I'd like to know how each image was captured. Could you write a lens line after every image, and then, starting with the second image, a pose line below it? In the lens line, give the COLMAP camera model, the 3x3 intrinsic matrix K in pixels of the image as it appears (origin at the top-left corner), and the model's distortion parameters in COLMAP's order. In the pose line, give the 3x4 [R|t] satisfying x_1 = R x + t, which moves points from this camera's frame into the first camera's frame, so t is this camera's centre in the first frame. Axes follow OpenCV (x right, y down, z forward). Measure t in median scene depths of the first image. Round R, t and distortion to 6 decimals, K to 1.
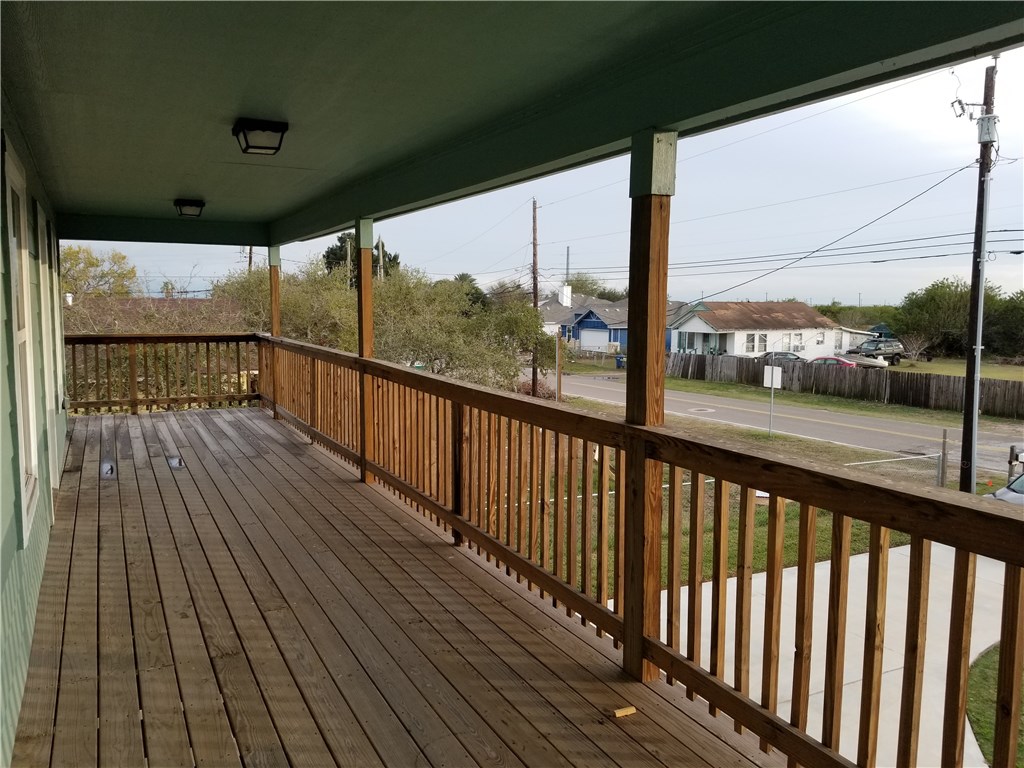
lens RADIAL K [[788.1, 0, 513.9], [0, 788.1, 380.9], [0, 0, 1]] dist [0.060436, -0.034629]
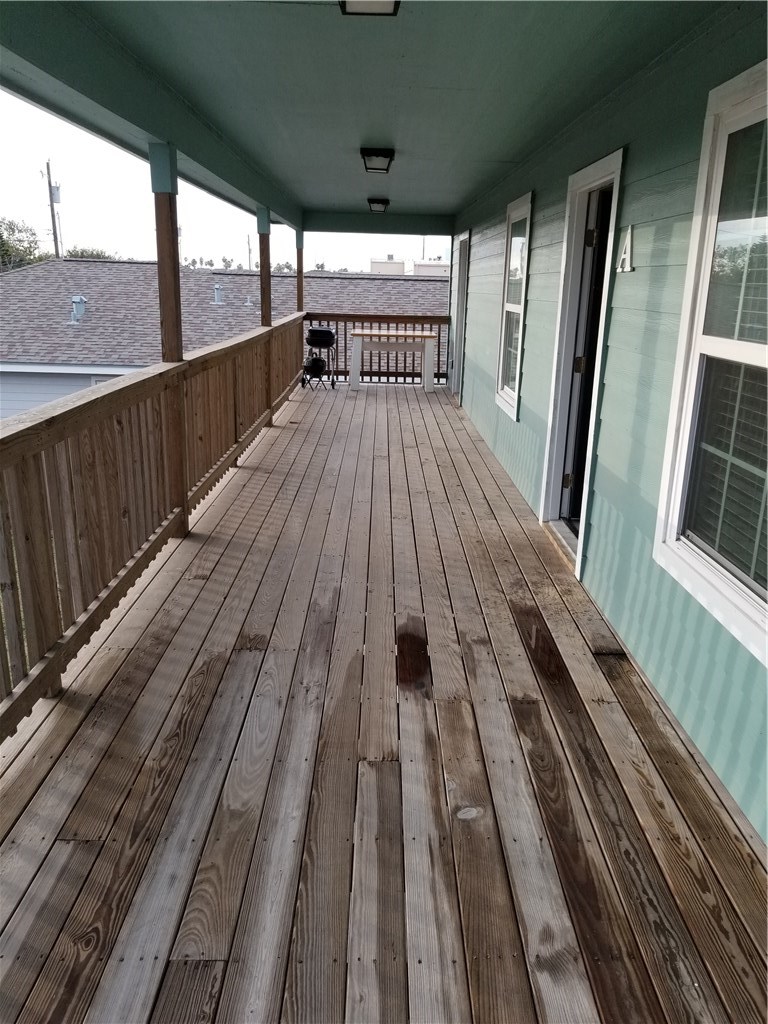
lens RADIAL K [[788.1, 0, 383.2], [0, 788.1, 514.5], [0, 0, 1]] dist [0.060436, -0.034629]
pose [[-0.887906, -0.156234, 0.432682, -0.848862], [0.020618, 0.926102, 0.376710, -0.204173], [-0.459562, 0.343404, -0.819070, 1.936229]]
